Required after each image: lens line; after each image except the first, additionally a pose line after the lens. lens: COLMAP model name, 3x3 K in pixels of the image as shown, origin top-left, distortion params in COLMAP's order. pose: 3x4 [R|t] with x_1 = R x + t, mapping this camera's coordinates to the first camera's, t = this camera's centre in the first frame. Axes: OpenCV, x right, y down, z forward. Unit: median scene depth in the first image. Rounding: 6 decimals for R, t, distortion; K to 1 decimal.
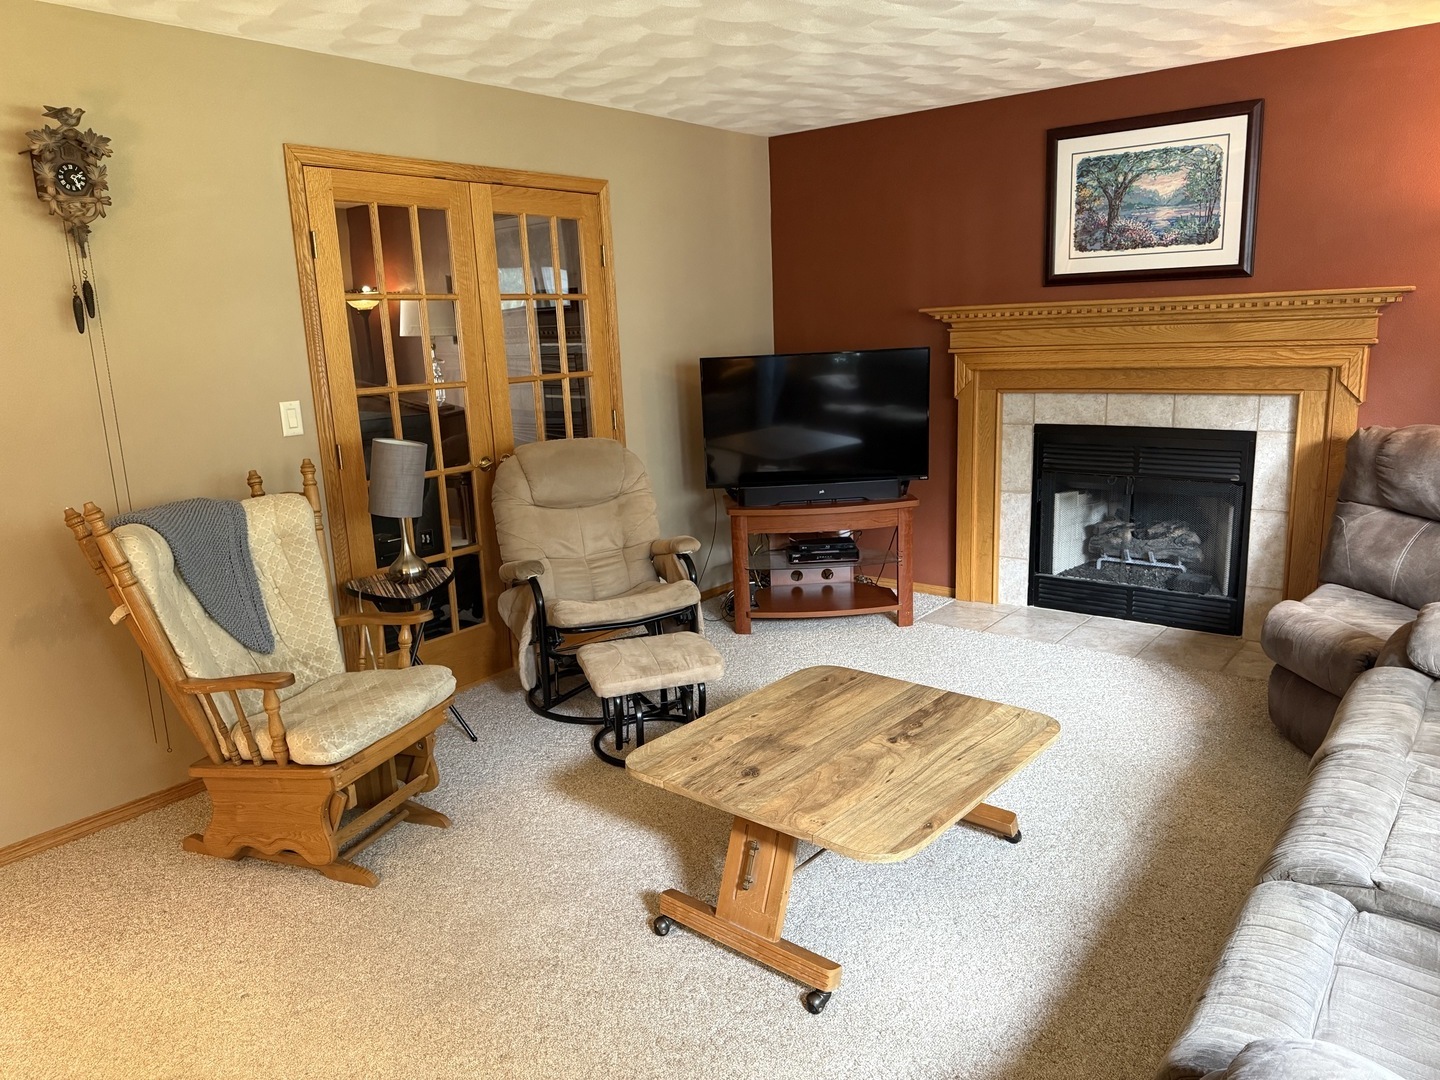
lens RADIAL K [[1009.6, 0, 720.0], [0, 1009.6, 540.0], [0, 0, 1]] dist [0.003536, -0.089965]
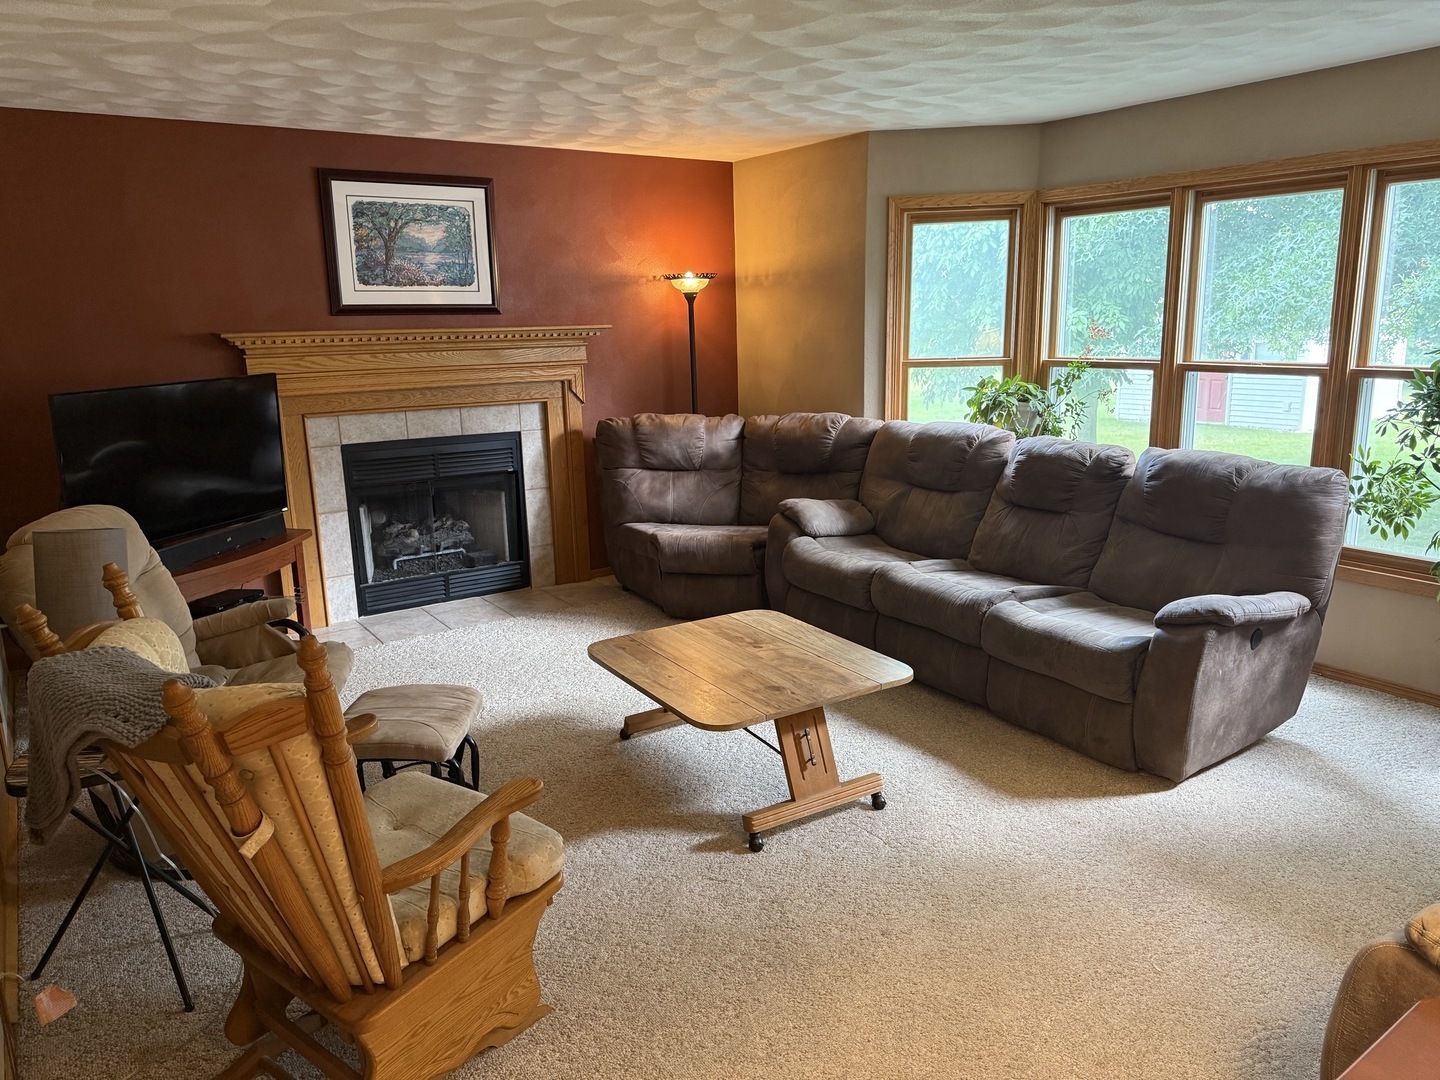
lens RADIAL K [[1009.6, 0, 720.0], [0, 1009.6, 540.0], [0, 0, 1]] dist [0.003536, -0.089965]
pose [[0.262477, -0.165420, 0.950654, -0.659022], [0.203648, 0.972502, 0.112994, -0.062810], [-0.943204, 0.163940, 0.288946, 0.374121]]
